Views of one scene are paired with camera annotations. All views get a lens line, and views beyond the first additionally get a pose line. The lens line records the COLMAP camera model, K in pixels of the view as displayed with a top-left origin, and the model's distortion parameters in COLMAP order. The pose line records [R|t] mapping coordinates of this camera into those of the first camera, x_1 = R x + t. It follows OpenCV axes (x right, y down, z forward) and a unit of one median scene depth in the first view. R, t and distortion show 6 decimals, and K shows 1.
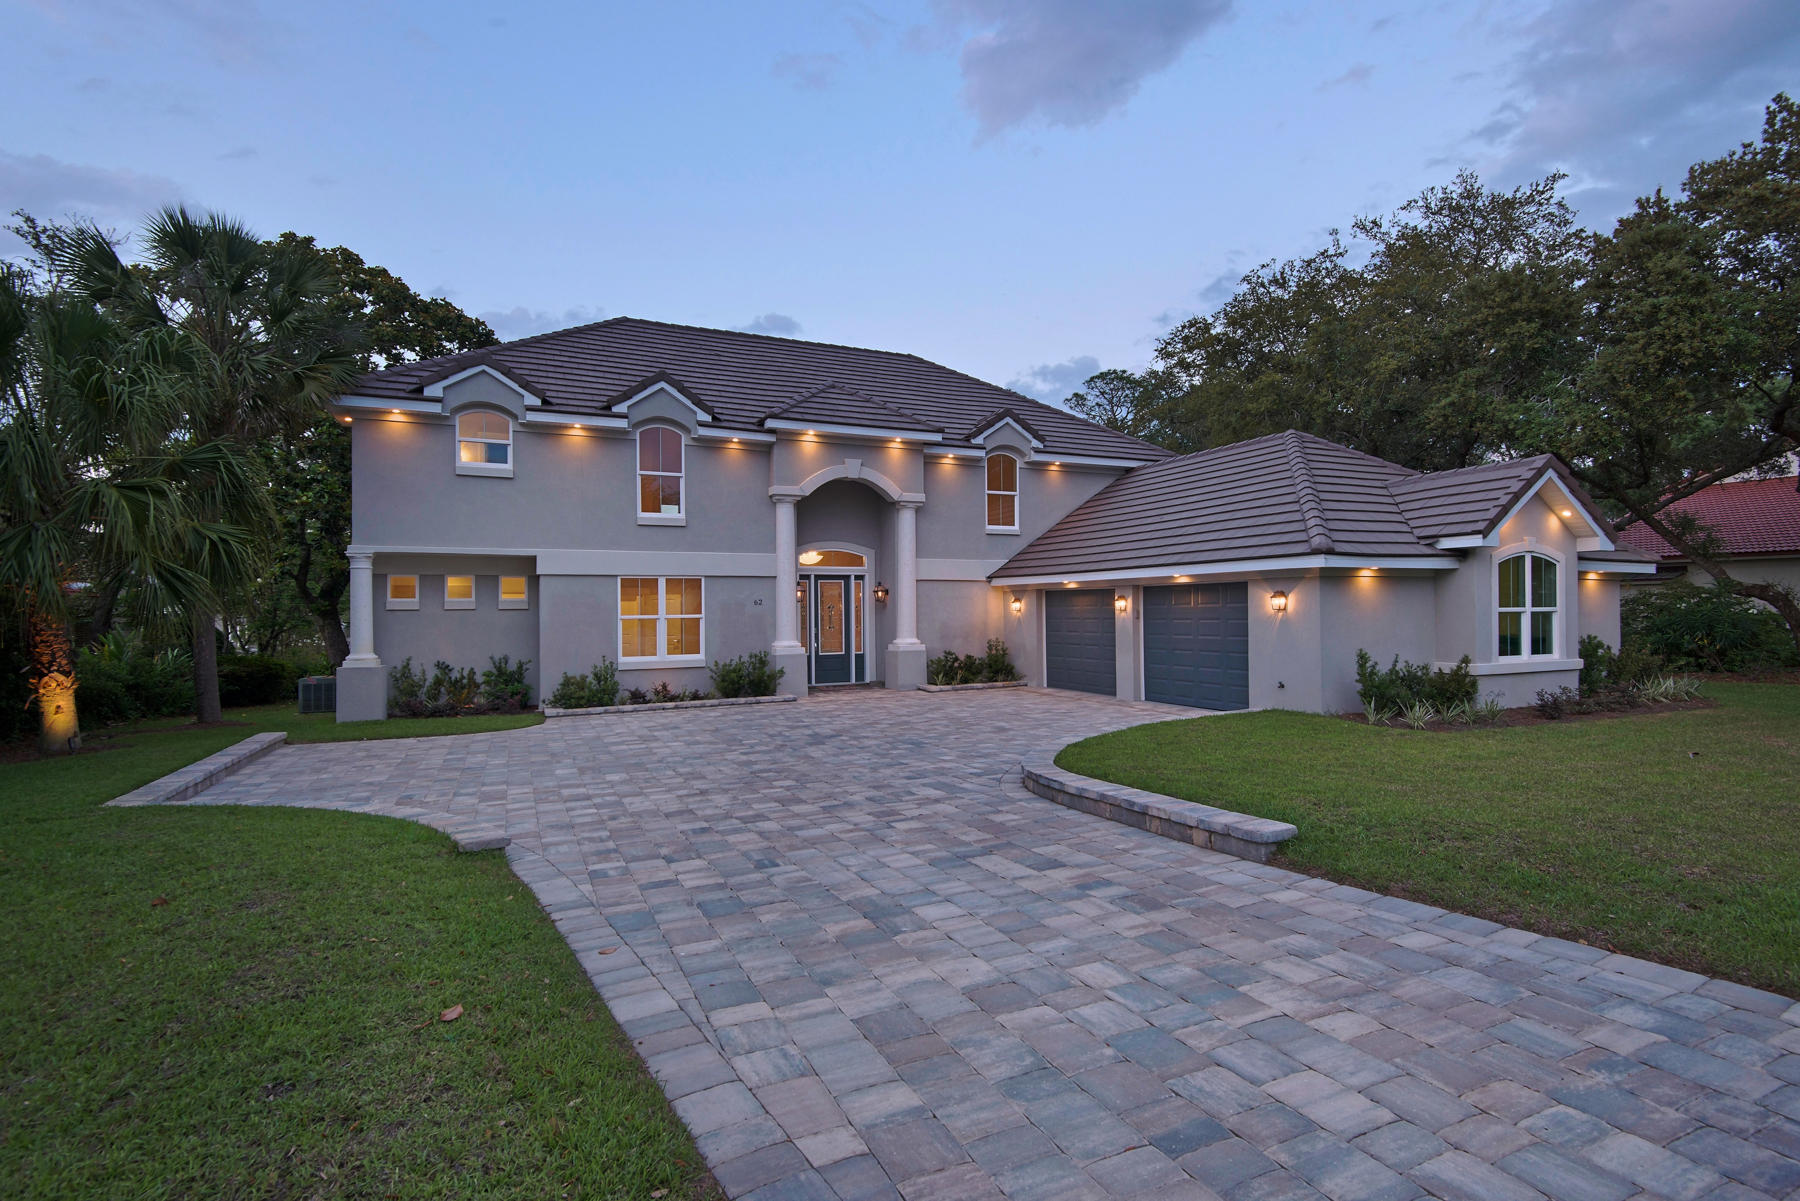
lens RADIAL K [[857.2, 0, 900.0], [0, 857.2, 600.5], [0, 0, 1]] dist [0.017969, -0.000250]
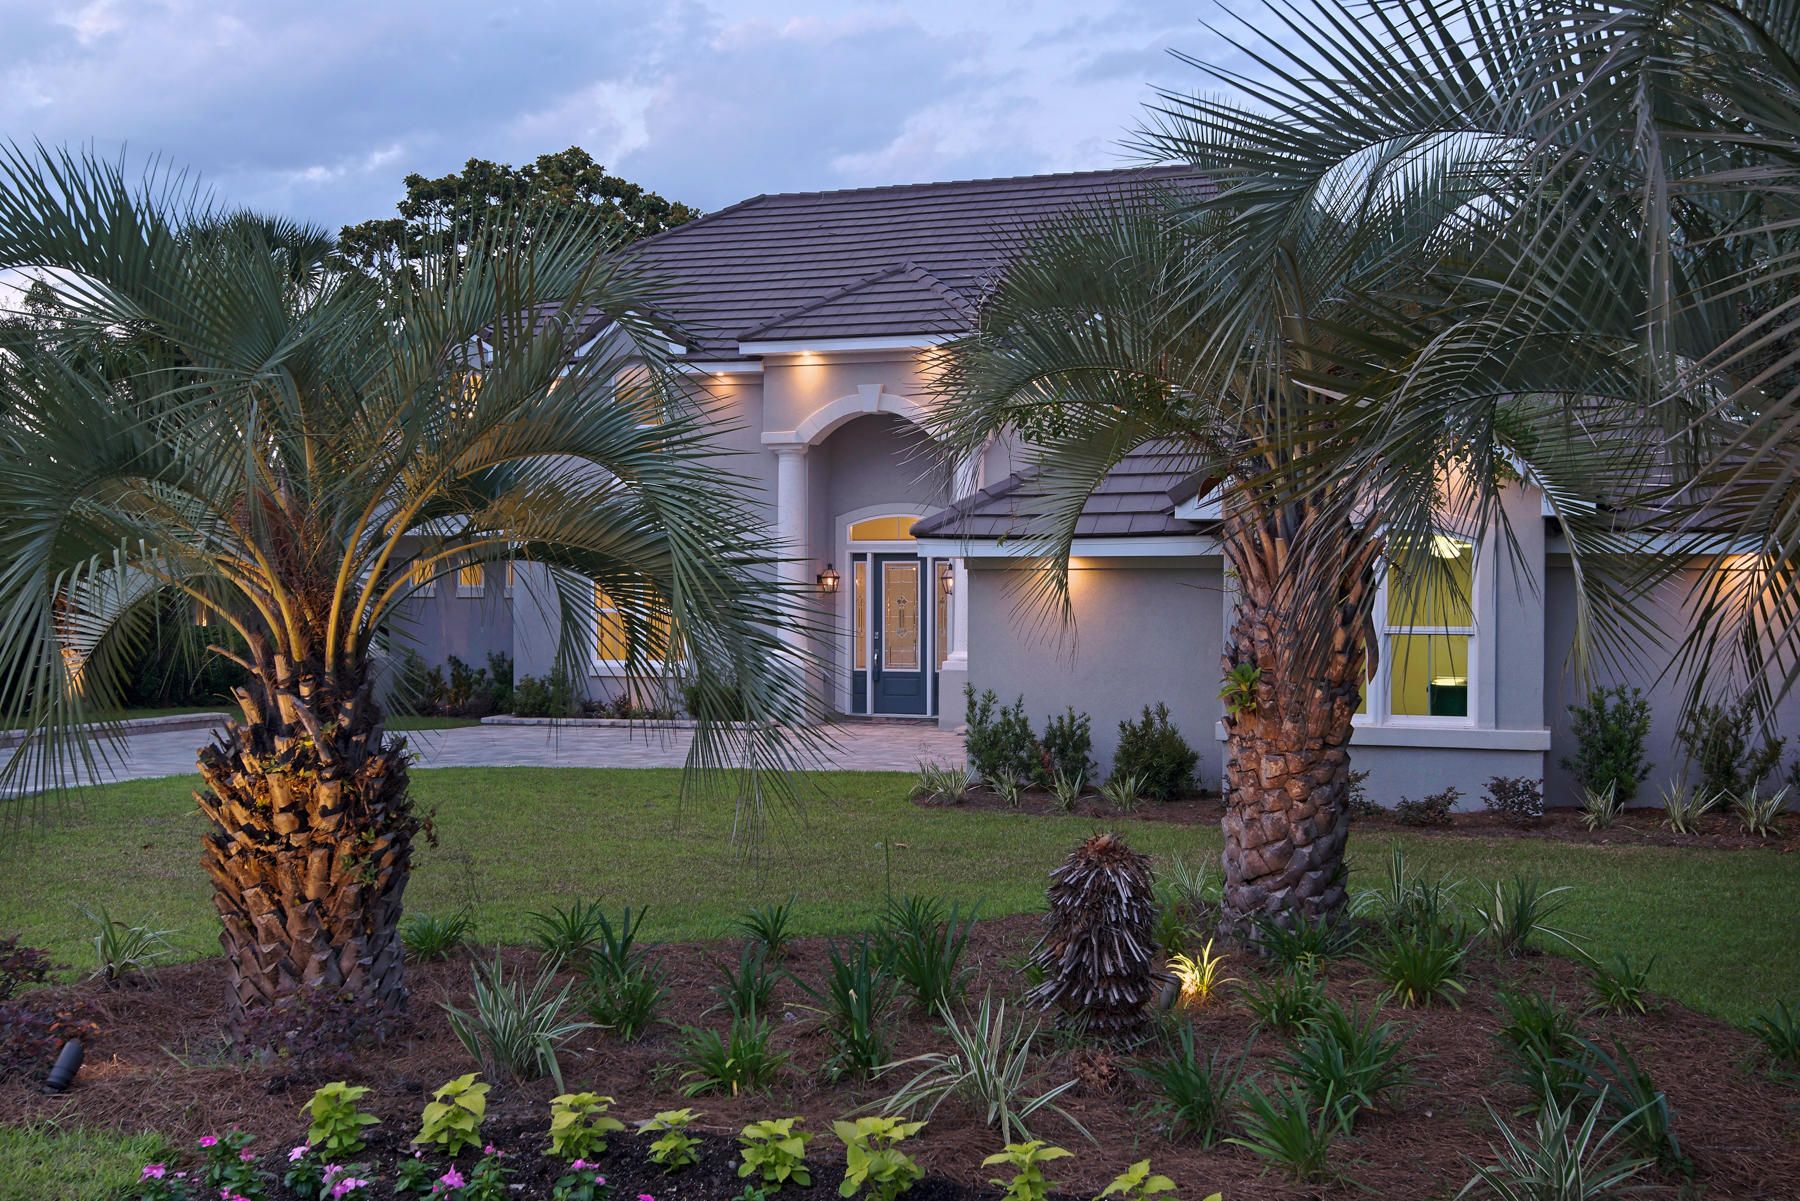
lens RADIAL K [[1794.1, 0, 900.0], [0, 1794.1, 600.5], [0, 0, 1]] dist [-0.017053, -0.006967]
pose [[0.728077, 0.017039, -0.685283, 1.023156], [-0.005820, 0.999809, 0.018677, -0.022263], [0.685470, -0.009610, 0.728037, -0.022826]]
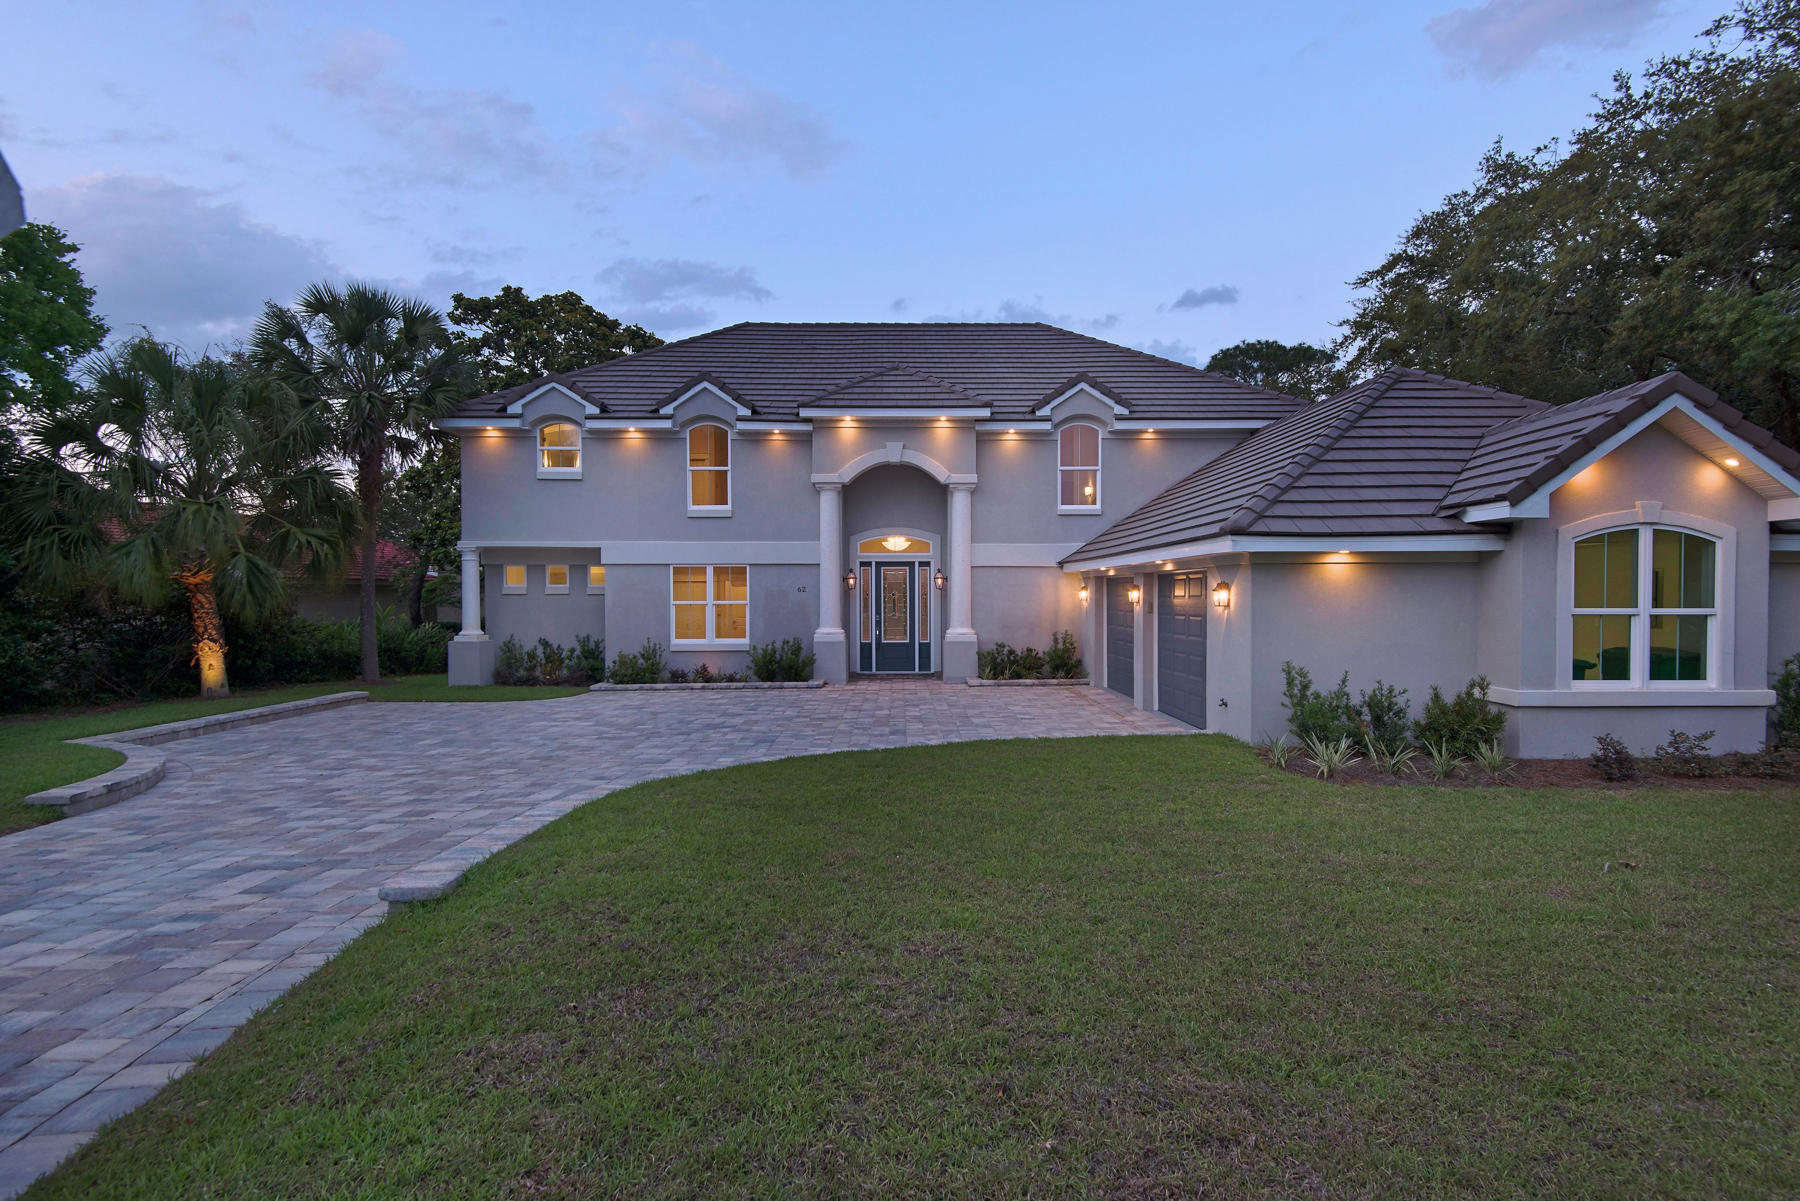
lens RADIAL K [[840.8, 0, 900.0], [0, 840.8, 600.5], [0, 0, 1]] dist [0.025736, -0.018245]
pose [[0.912953, 0.011963, -0.407889, 0.371181], [-0.002591, 0.999720, 0.023519, -0.009102], [0.408056, -0.020415, 0.912729, 0.141251]]
